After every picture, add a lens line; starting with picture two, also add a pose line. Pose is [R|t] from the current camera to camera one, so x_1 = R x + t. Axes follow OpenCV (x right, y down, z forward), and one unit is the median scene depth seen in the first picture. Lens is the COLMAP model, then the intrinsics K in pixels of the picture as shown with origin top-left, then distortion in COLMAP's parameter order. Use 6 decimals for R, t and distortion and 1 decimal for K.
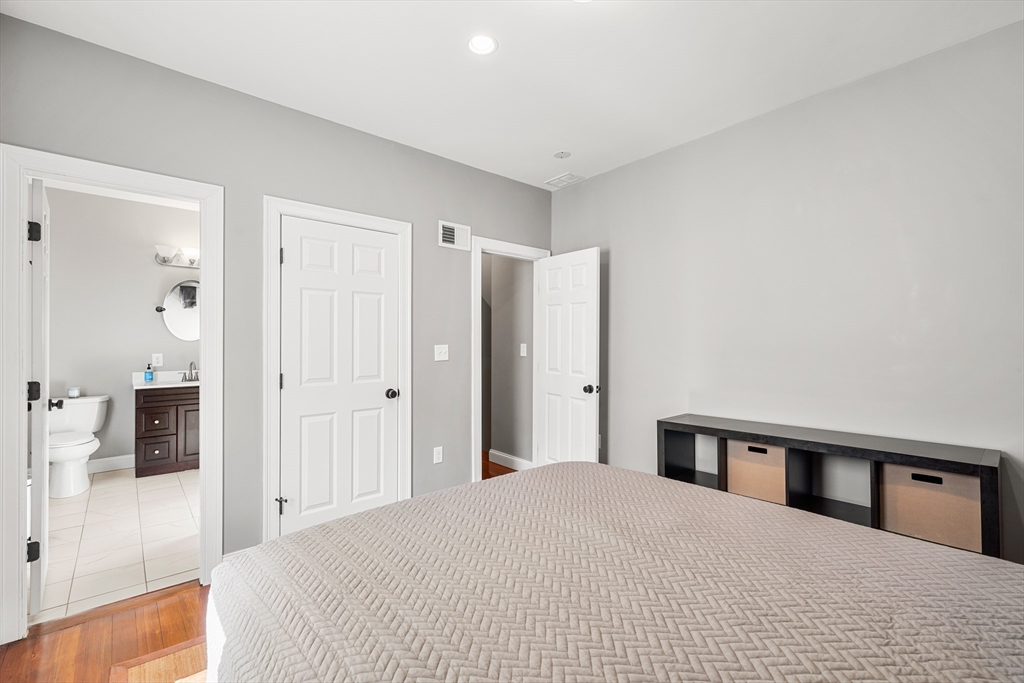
lens RADIAL K [[444.7, 0, 512.0], [0, 444.7, 341.5], [0, 0, 1]] dist [0.001880, 0.000250]
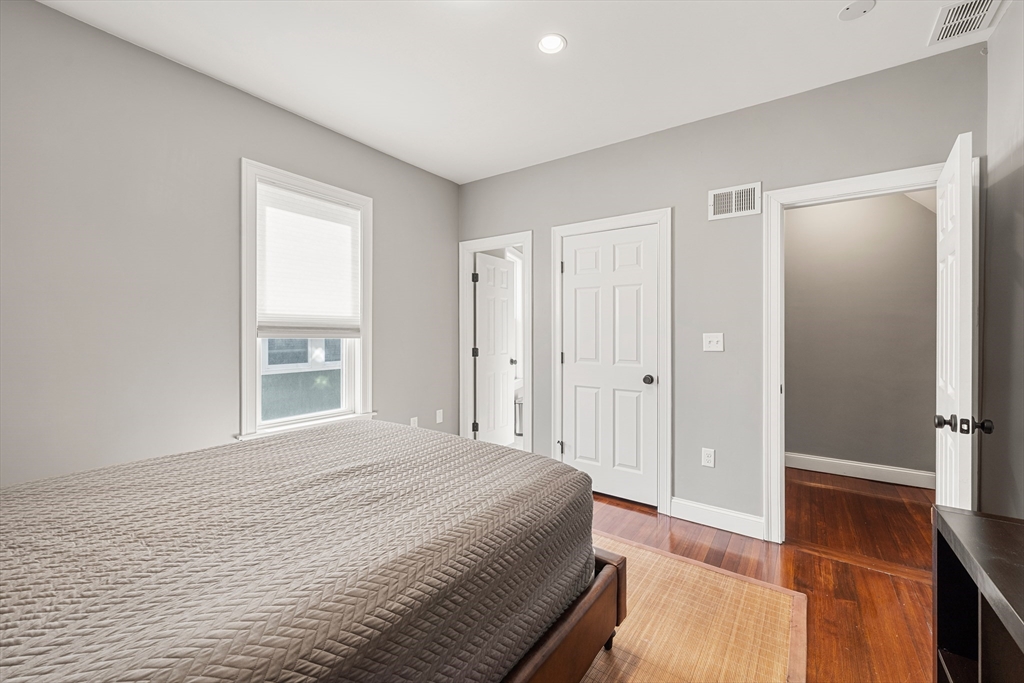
lens RADIAL K [[412.1, 0, 509.0], [0, 412.1, 331.4], [0, 0, 1]] dist [-0.000416, -0.000060]
pose [[0.226418, 0.003209, -0.974025, 0.595334], [-0.001374, 0.999995, 0.002975, 0.003559], [0.974029, 0.000664, 0.226421, 0.473444]]
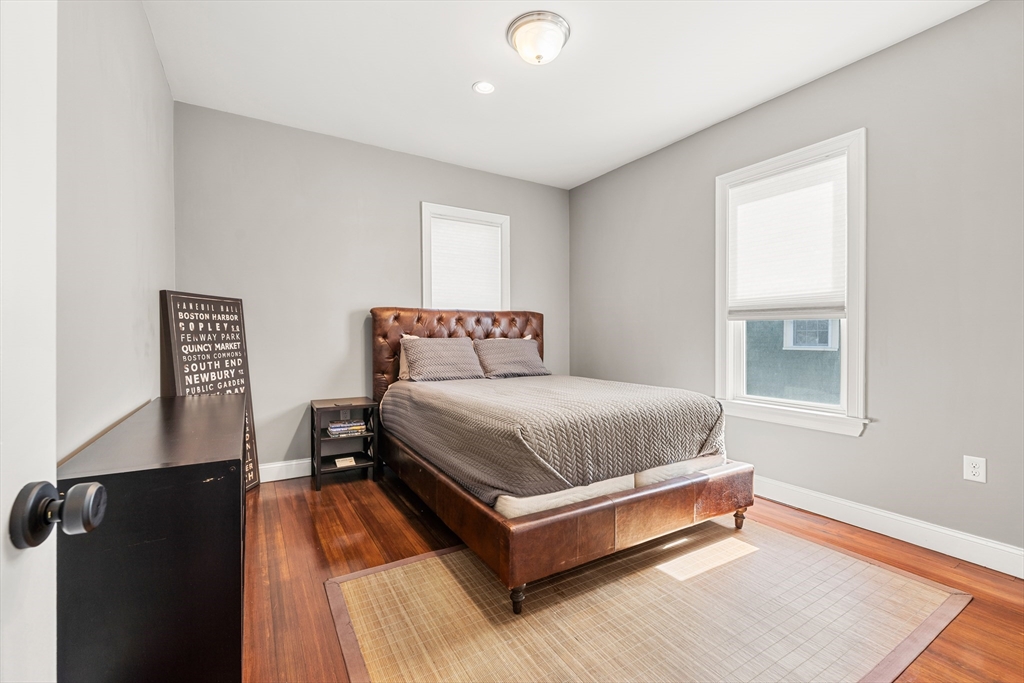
lens RADIAL K [[429.6, 0, 506.0], [0, 429.6, 337.2], [0, 0, 1]] dist [0.001672, 0.000072]
pose [[-0.984268, 0.002051, 0.176673, 0.003989], [0.001969, 0.999998, -0.000641, 0.060654], [-0.176674, -0.000283, -0.984269, 1.293013]]
